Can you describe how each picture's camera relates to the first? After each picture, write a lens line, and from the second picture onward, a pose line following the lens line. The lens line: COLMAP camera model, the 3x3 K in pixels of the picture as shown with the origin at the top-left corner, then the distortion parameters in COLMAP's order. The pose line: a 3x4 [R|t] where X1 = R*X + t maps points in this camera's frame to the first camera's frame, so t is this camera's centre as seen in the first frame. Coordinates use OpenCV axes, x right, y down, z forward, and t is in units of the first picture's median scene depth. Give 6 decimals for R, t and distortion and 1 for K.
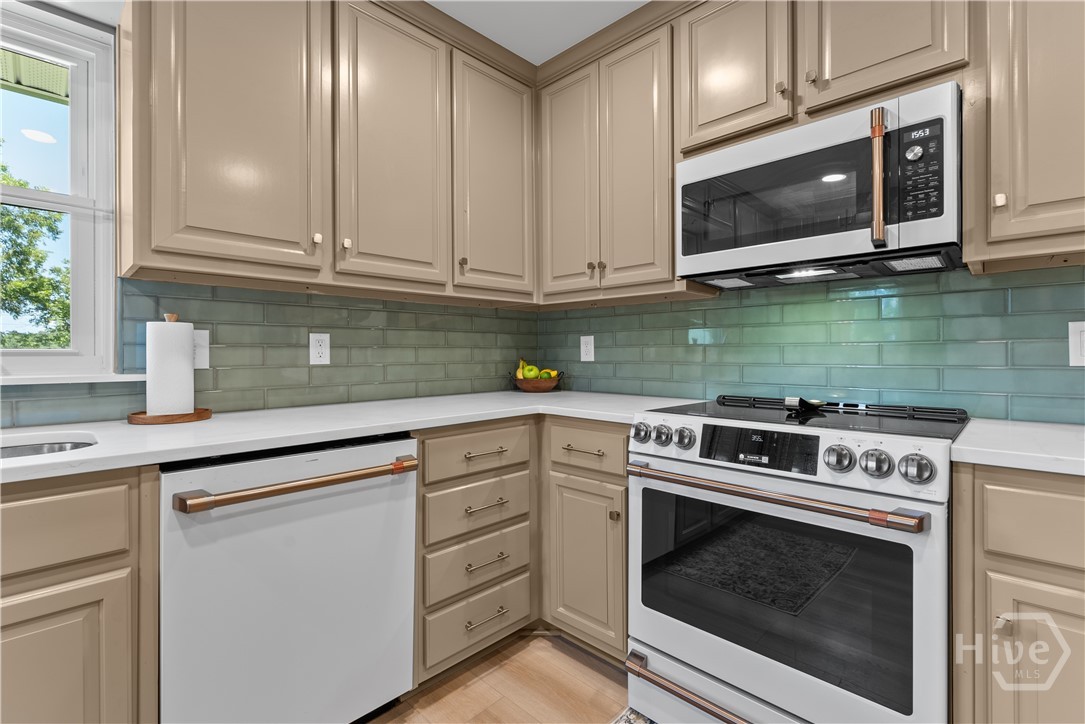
lens RADIAL K [[481.6, 0, 537.9], [0, 481.6, 354.2], [0, 0, 1]] dist [0.011488, -0.011805]
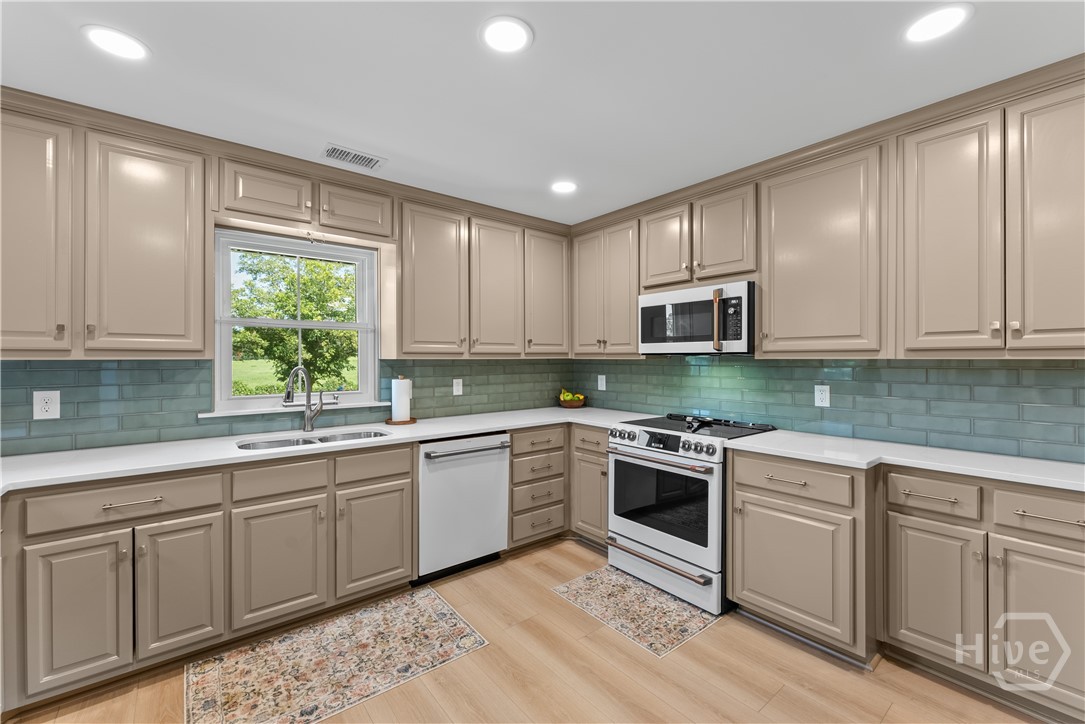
lens RADIAL K [[449.0, 0, 543.2], [0, 449.0, 358.2], [0, 0, 1]] dist [0.002299, 0.000040]
pose [[0.993629, 0.002768, -0.112669, 0.117643], [-0.002545, 0.999995, 0.002123, -0.155816], [0.112675, -0.001823, 0.993630, -0.915194]]
